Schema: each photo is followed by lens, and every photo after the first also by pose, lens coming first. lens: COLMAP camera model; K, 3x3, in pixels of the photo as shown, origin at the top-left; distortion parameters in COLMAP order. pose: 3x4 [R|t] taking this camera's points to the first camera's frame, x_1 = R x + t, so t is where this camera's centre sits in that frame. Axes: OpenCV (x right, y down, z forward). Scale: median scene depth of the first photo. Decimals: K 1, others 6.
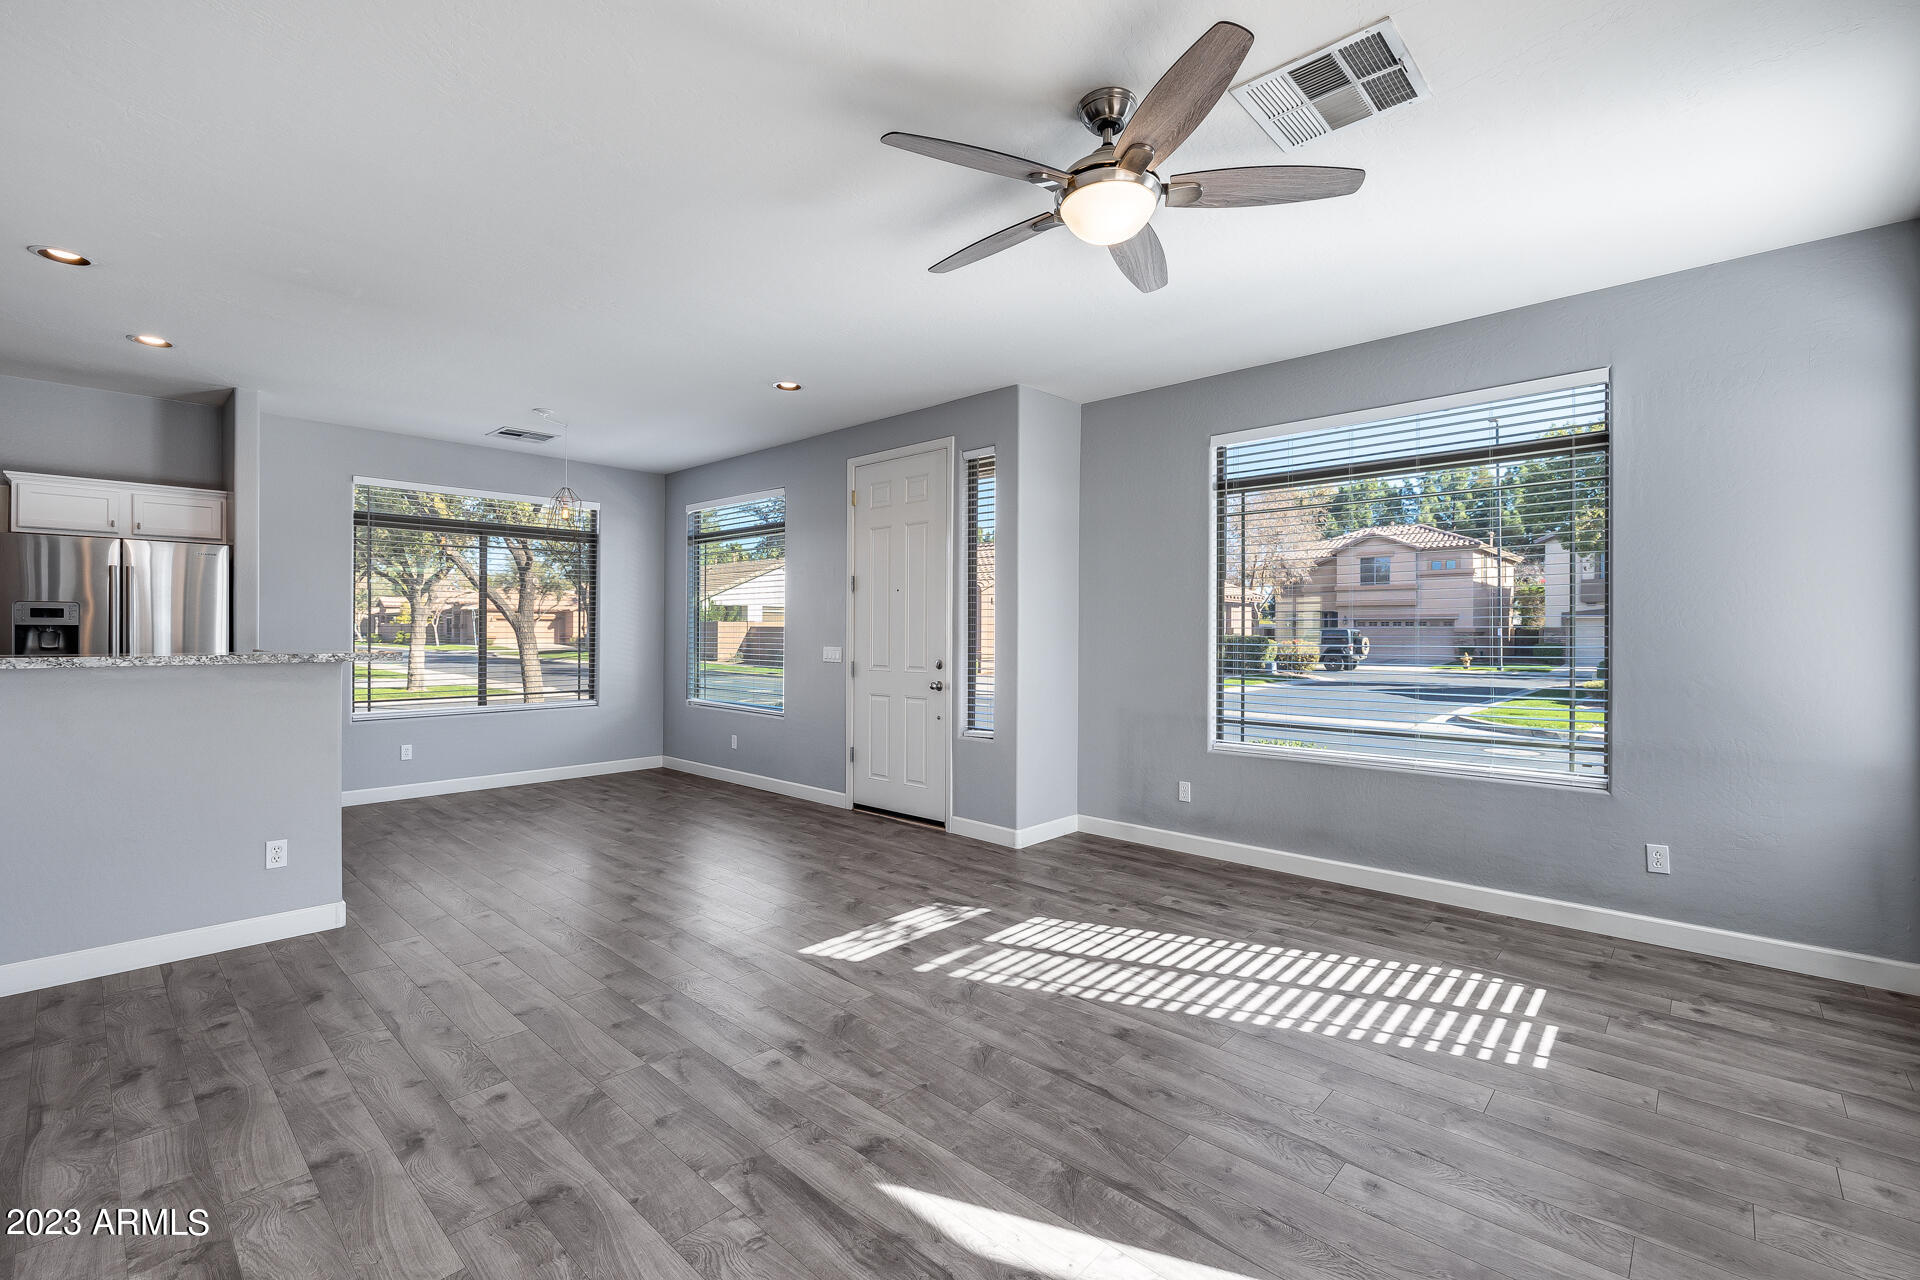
lens RADIAL K [[829.8, 0, 952.5], [0, 829.8, 631.9], [0, 0, 1]] dist [-0.000519, -0.000240]
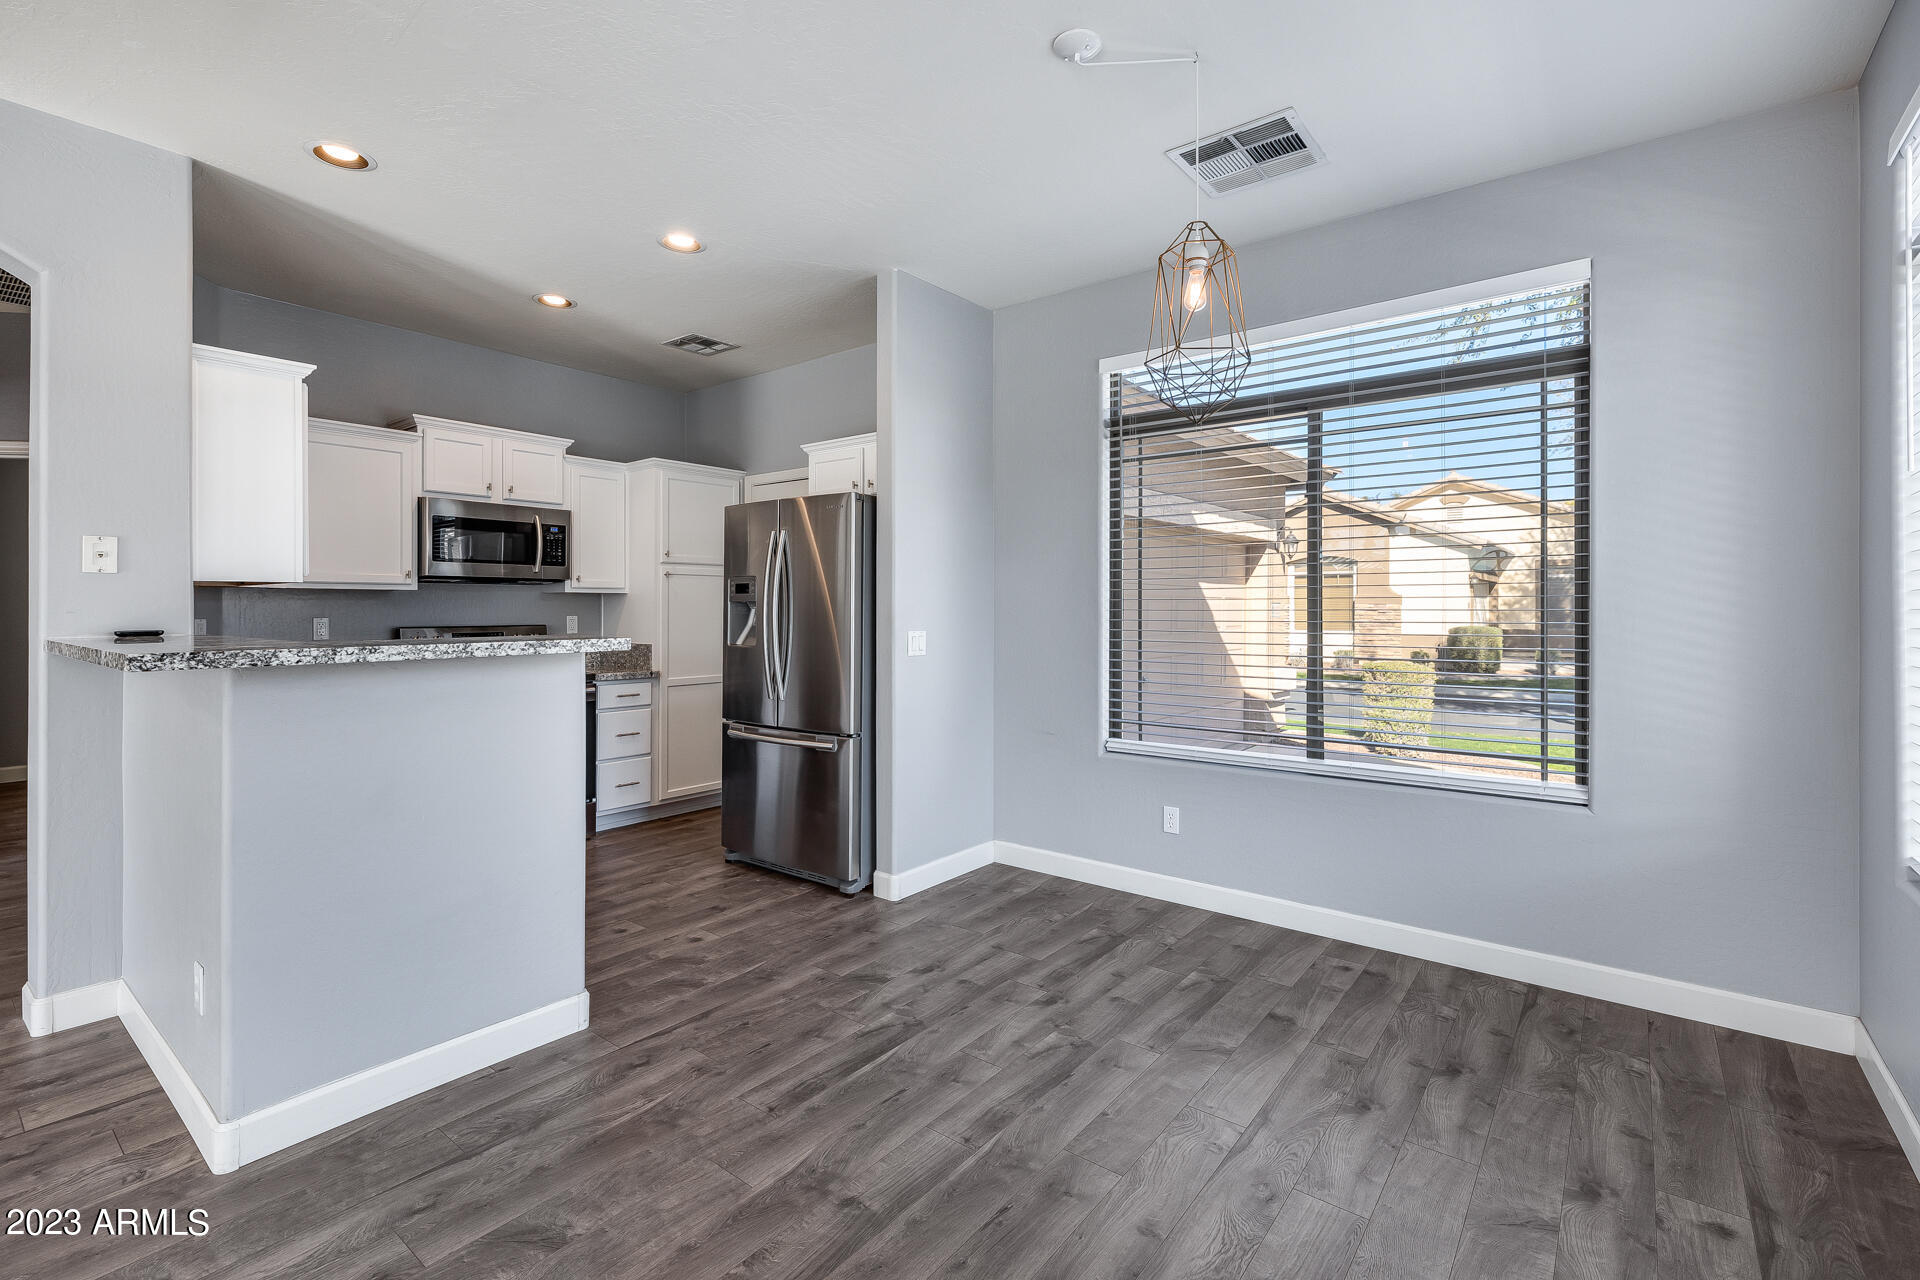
lens RADIAL K [[853.5, 0, 969.2], [0, 853.5, 603.7], [0, 0, 1]] dist [0.002436, 0.000134]
pose [[0.093785, -0.006439, -0.995572, -0.150990], [0.001328, 0.999979, -0.006342, 0.000187], [0.995592, -0.000728, 0.093792, 1.410207]]
